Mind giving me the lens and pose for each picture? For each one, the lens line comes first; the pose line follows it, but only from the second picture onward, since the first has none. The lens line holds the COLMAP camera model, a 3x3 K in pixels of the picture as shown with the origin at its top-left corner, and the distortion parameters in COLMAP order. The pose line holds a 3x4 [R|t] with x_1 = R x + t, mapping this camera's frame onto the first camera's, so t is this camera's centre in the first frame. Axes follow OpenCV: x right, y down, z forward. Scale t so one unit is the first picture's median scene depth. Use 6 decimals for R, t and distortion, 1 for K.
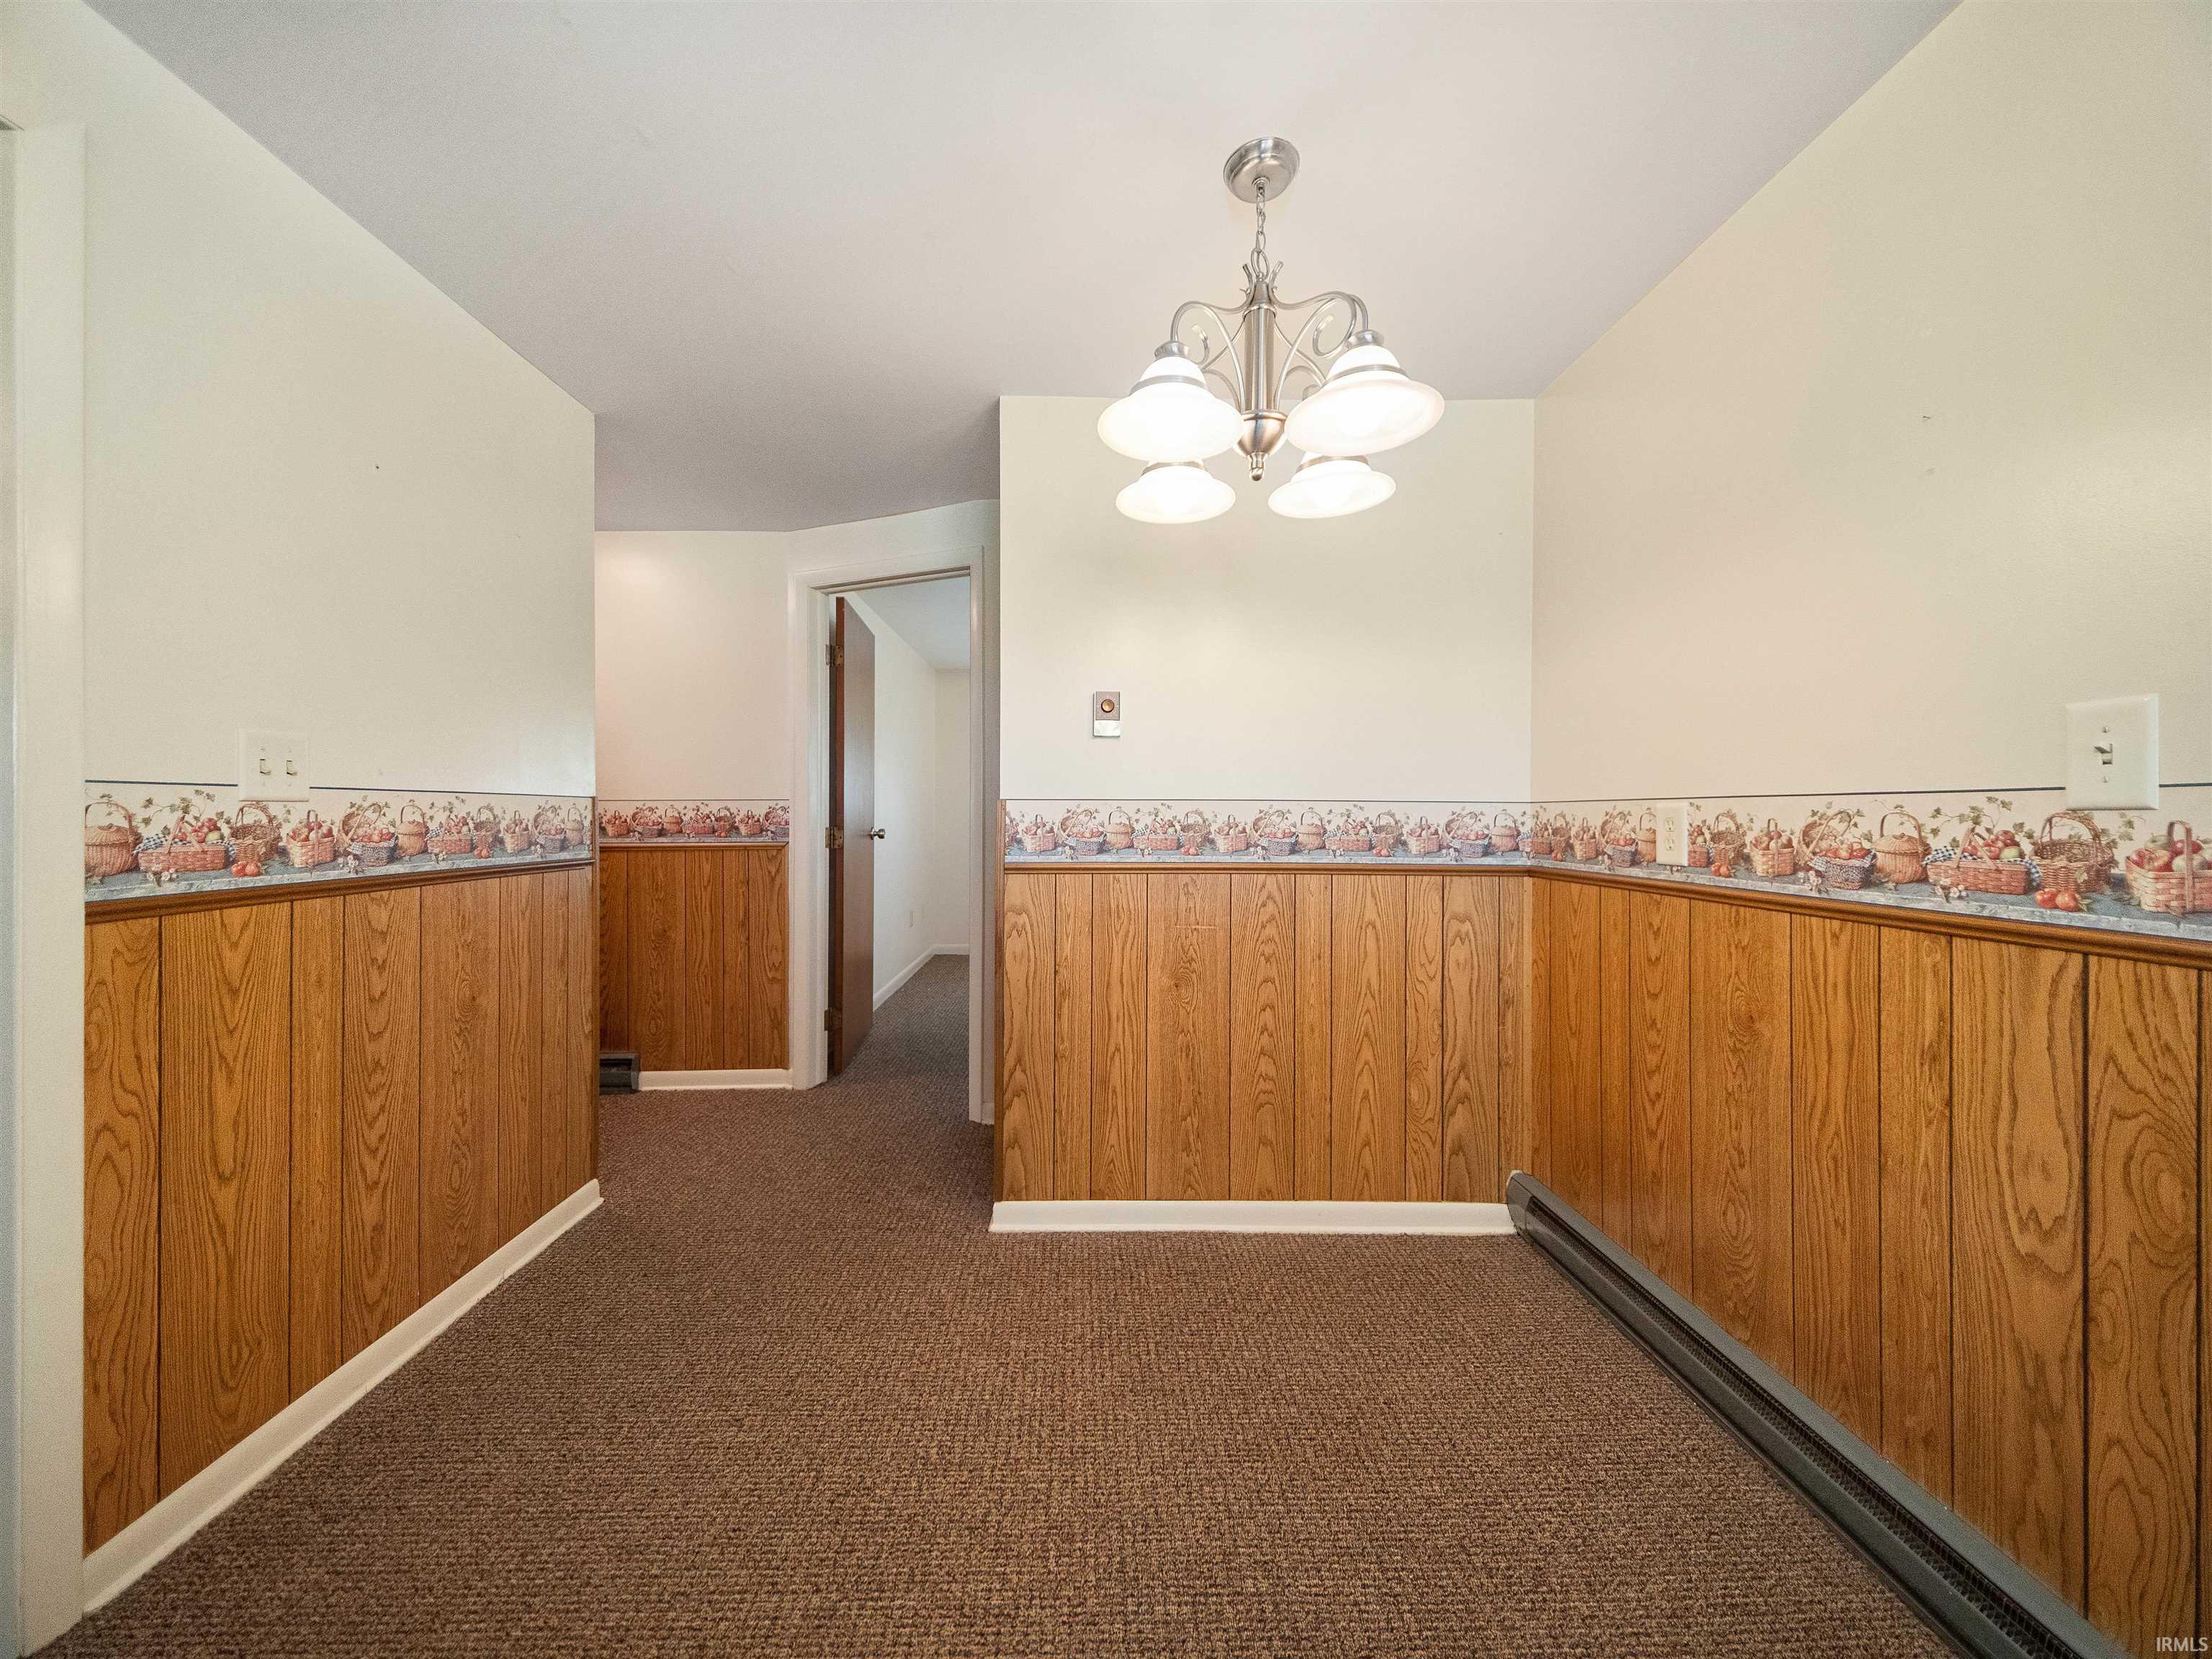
lens RADIAL K [[808.1, 0, 1105.1], [0, 808.1, 812.2], [0, 0, 1]] dist [0.024167, -0.006654]
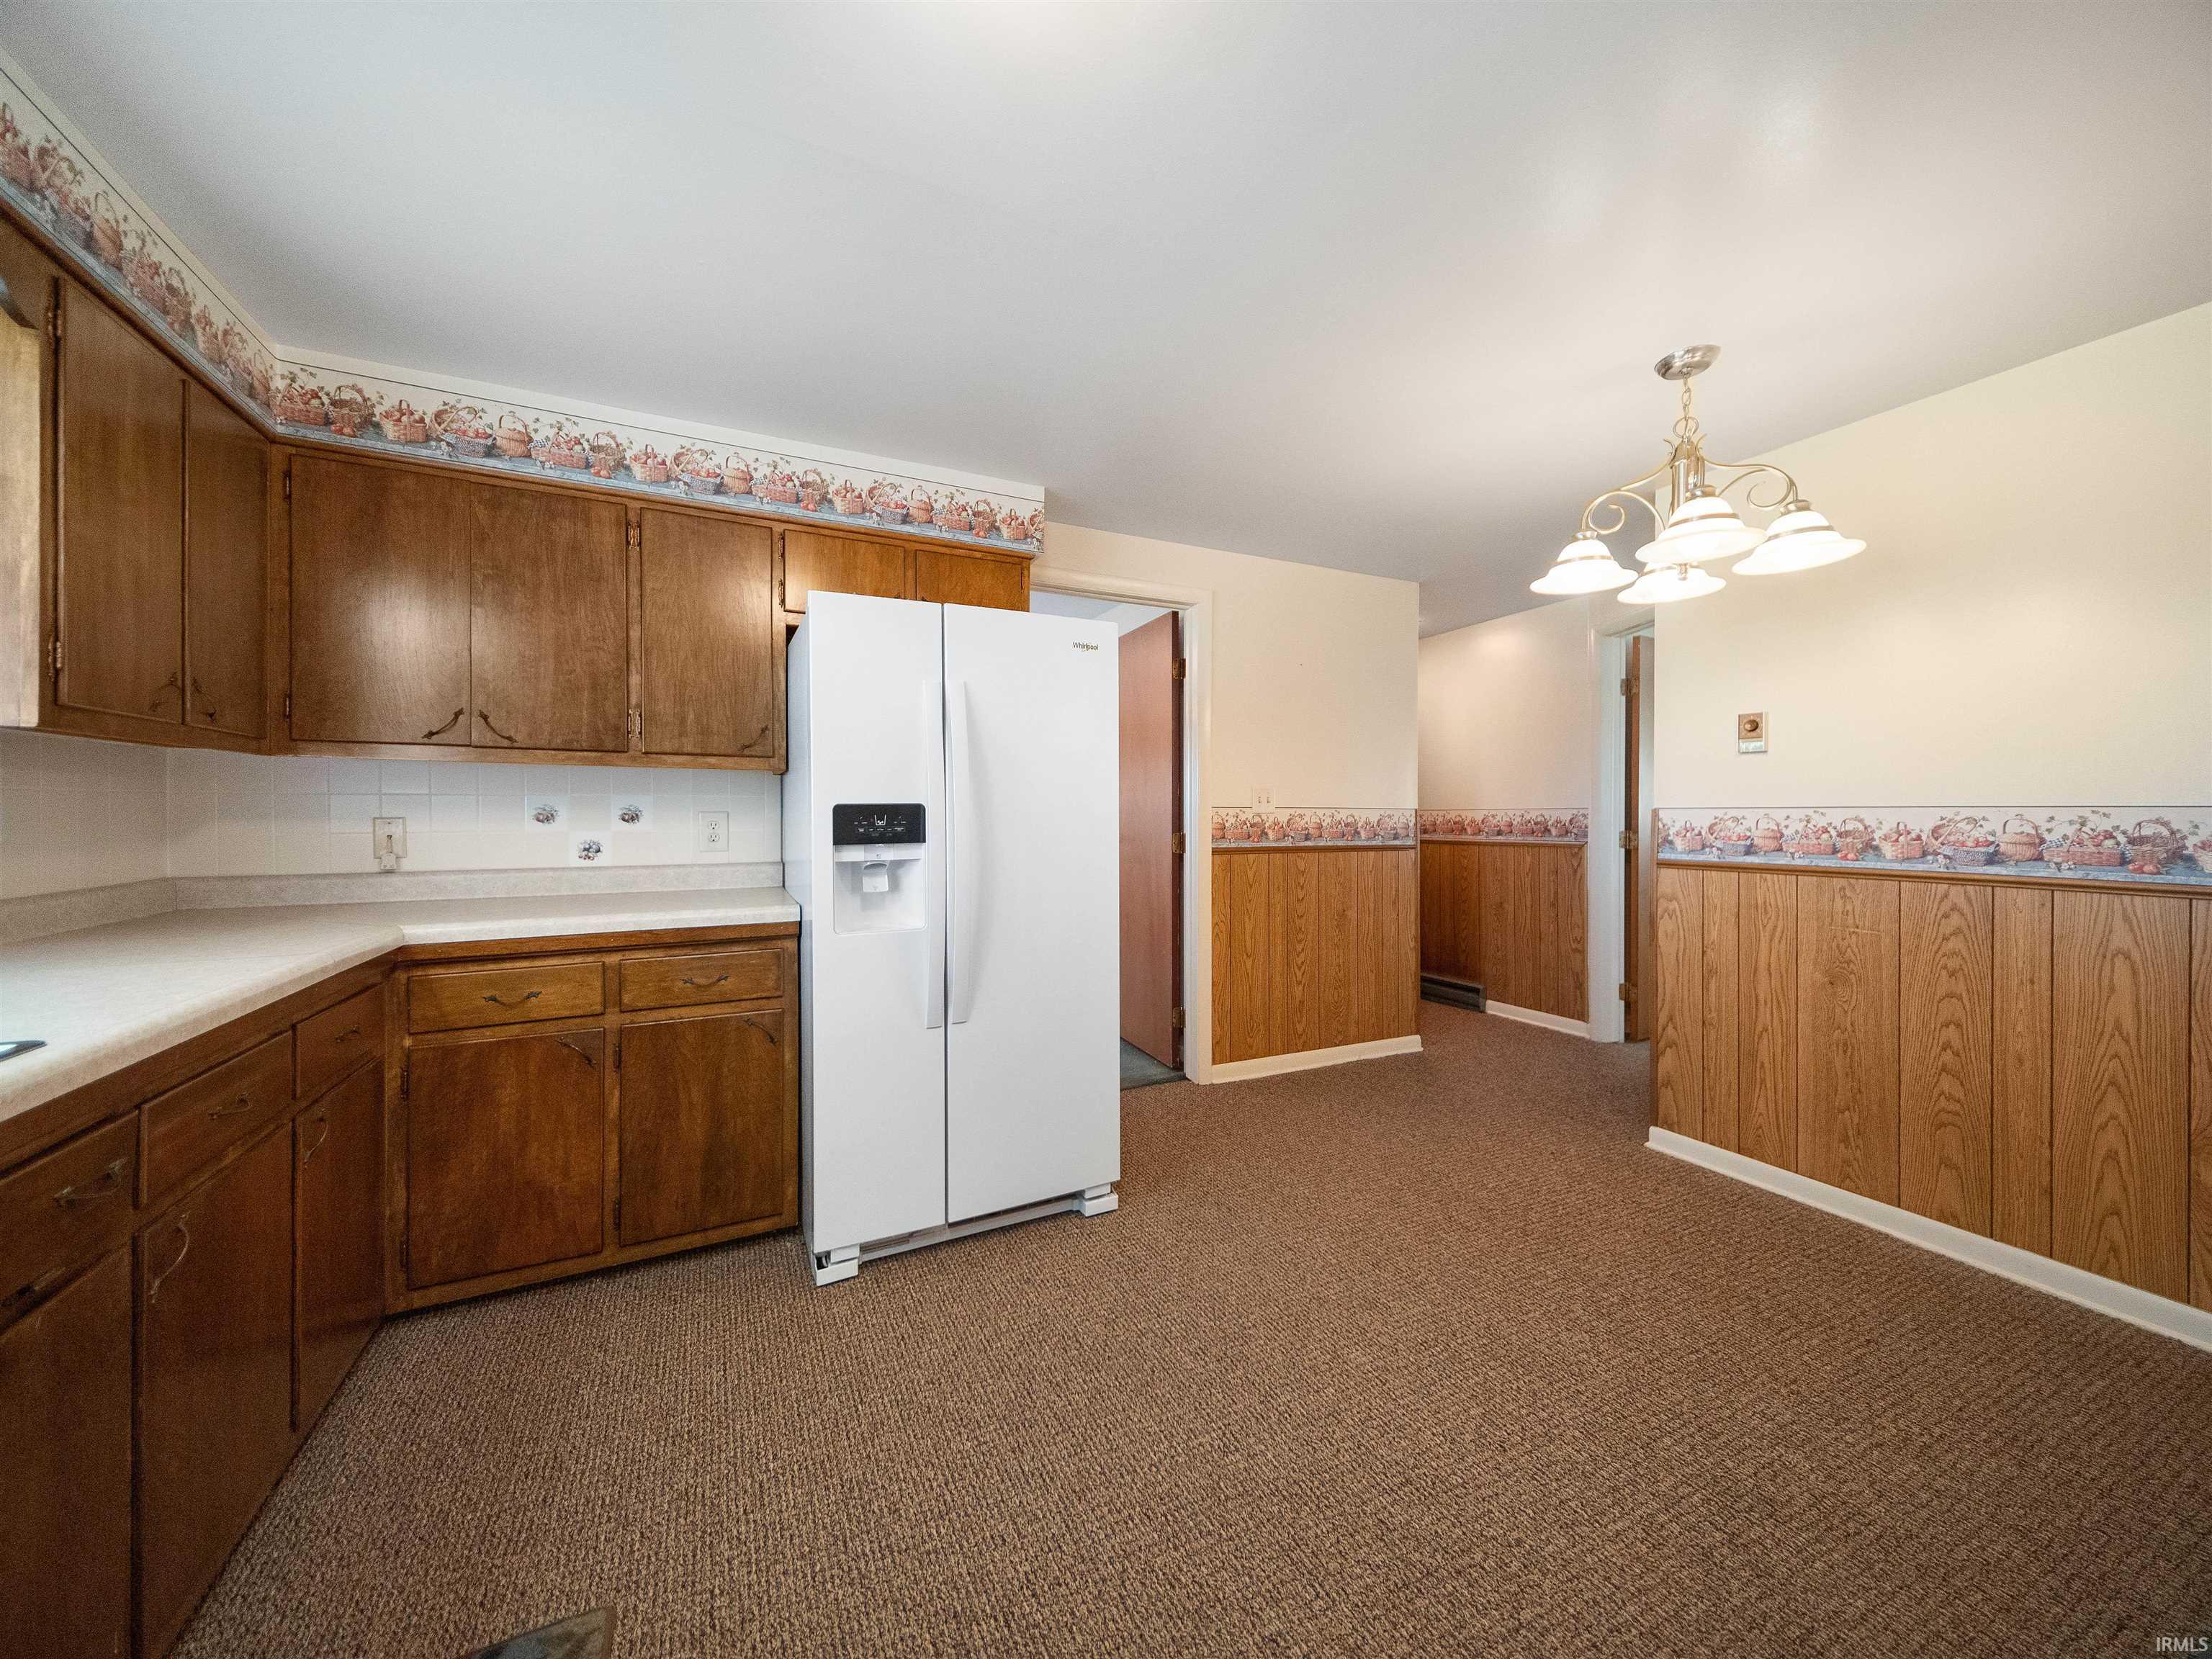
lens RADIAL K [[819.0, 0, 1091.5], [0, 819.0, 813.0], [0, 0, 1]] dist [0.022968, -0.004522]
pose [[0.407618, -0.003952, -0.913144, 0.687643], [-0.001264, 0.999987, -0.004893, -0.001295], [0.913152, 0.003149, 0.407607, -0.325551]]
